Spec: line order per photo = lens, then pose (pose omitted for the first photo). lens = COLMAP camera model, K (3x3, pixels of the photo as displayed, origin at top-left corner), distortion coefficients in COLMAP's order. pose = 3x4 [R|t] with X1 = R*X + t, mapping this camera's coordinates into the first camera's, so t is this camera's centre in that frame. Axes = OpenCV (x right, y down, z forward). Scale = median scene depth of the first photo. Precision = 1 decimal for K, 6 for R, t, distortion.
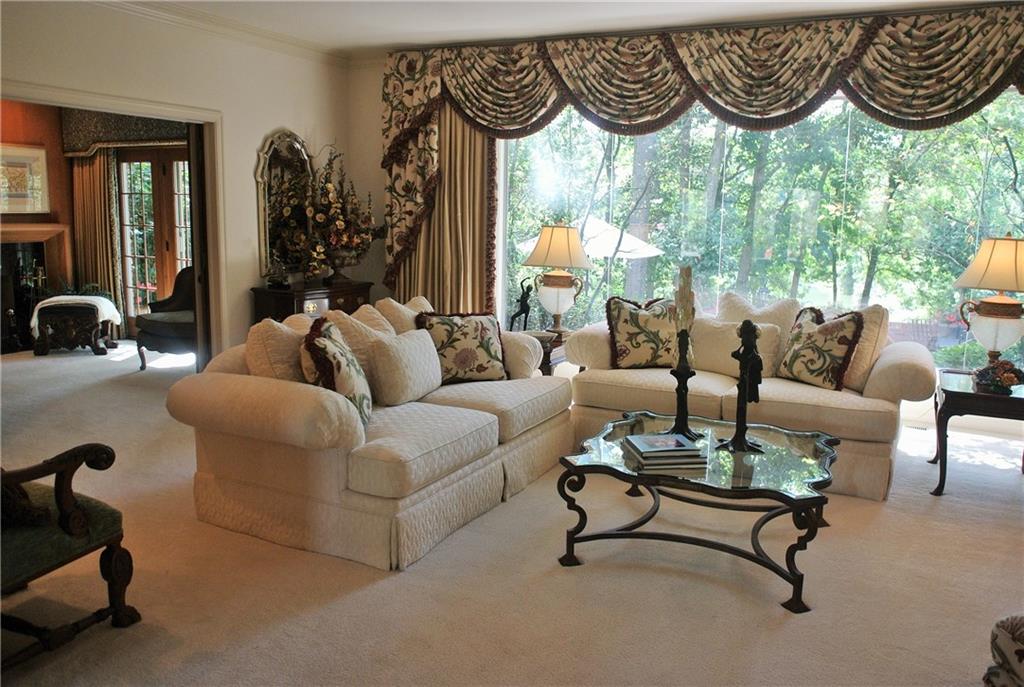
lens RADIAL K [[802.5, 0, 517.7], [0, 802.5, 341.0], [0, 0, 1]] dist [-0.078460, 0.060766]
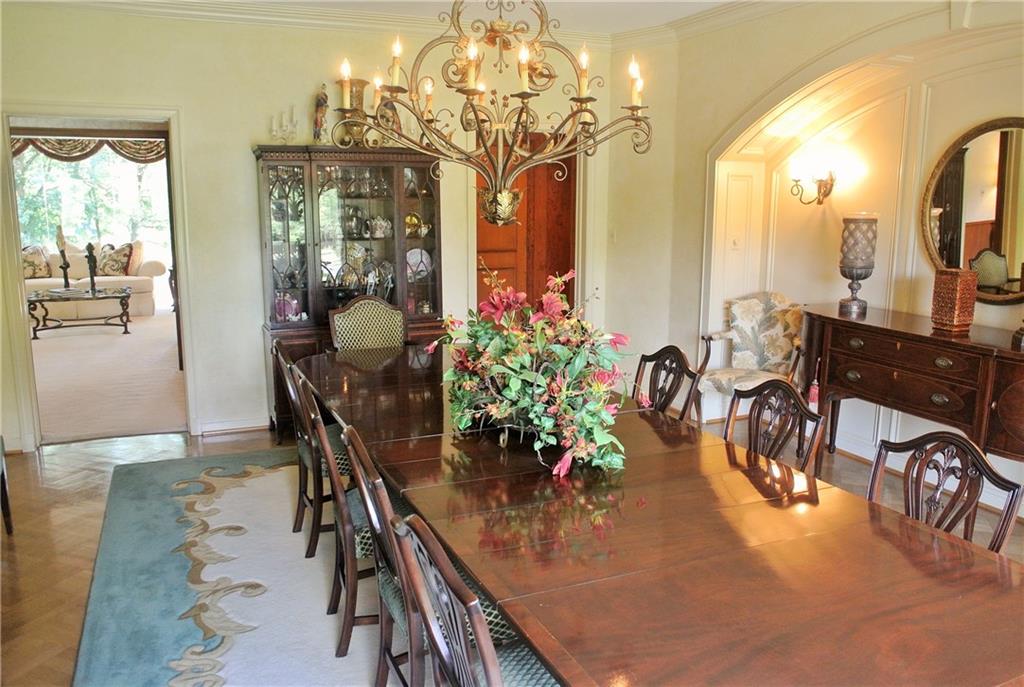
lens RADIAL K [[802.5, 0, 516.3], [0, 802.5, 340.2], [0, 0, 1]] dist [-0.078460, 0.060766]
pose [[0.644375, -0.149008, 0.750051, -0.571337], [0.130192, 0.987889, 0.084408, 0.180722], [-0.753545, 0.043260, 0.655971, -1.256102]]
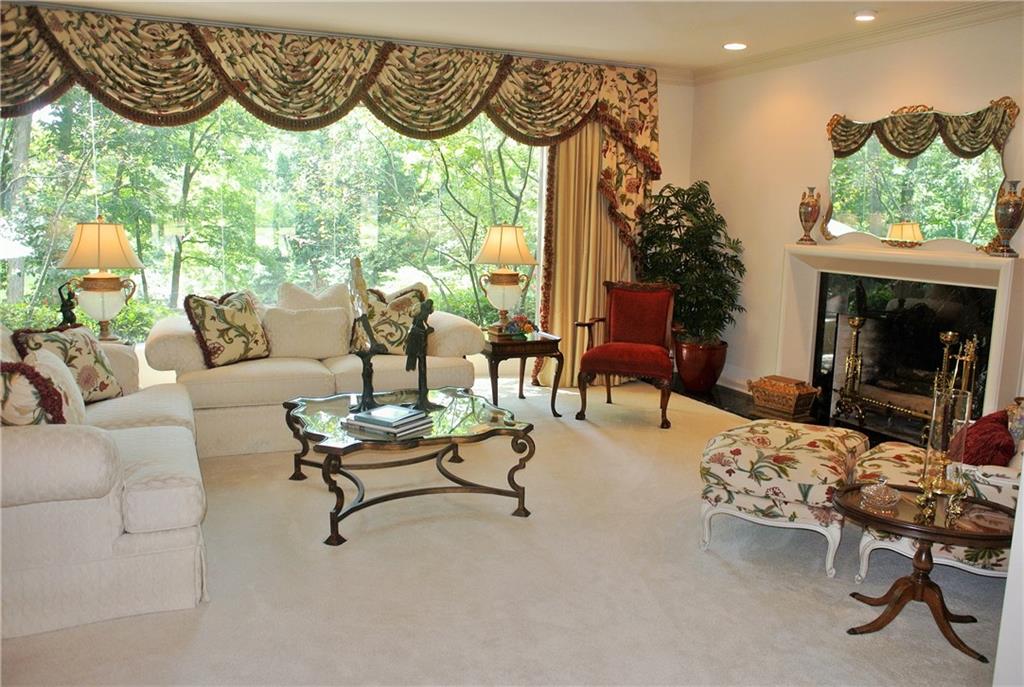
lens RADIAL K [[802.5, 0, 517.9], [0, 802.5, 341.8], [0, 0, 1]] dist [-0.078460, 0.060766]
pose [[0.646190, -0.122663, 0.753254, -0.362715], [0.112131, 0.991547, 0.065274, -0.017787], [-0.754894, 0.042284, 0.654482, 0.079825]]
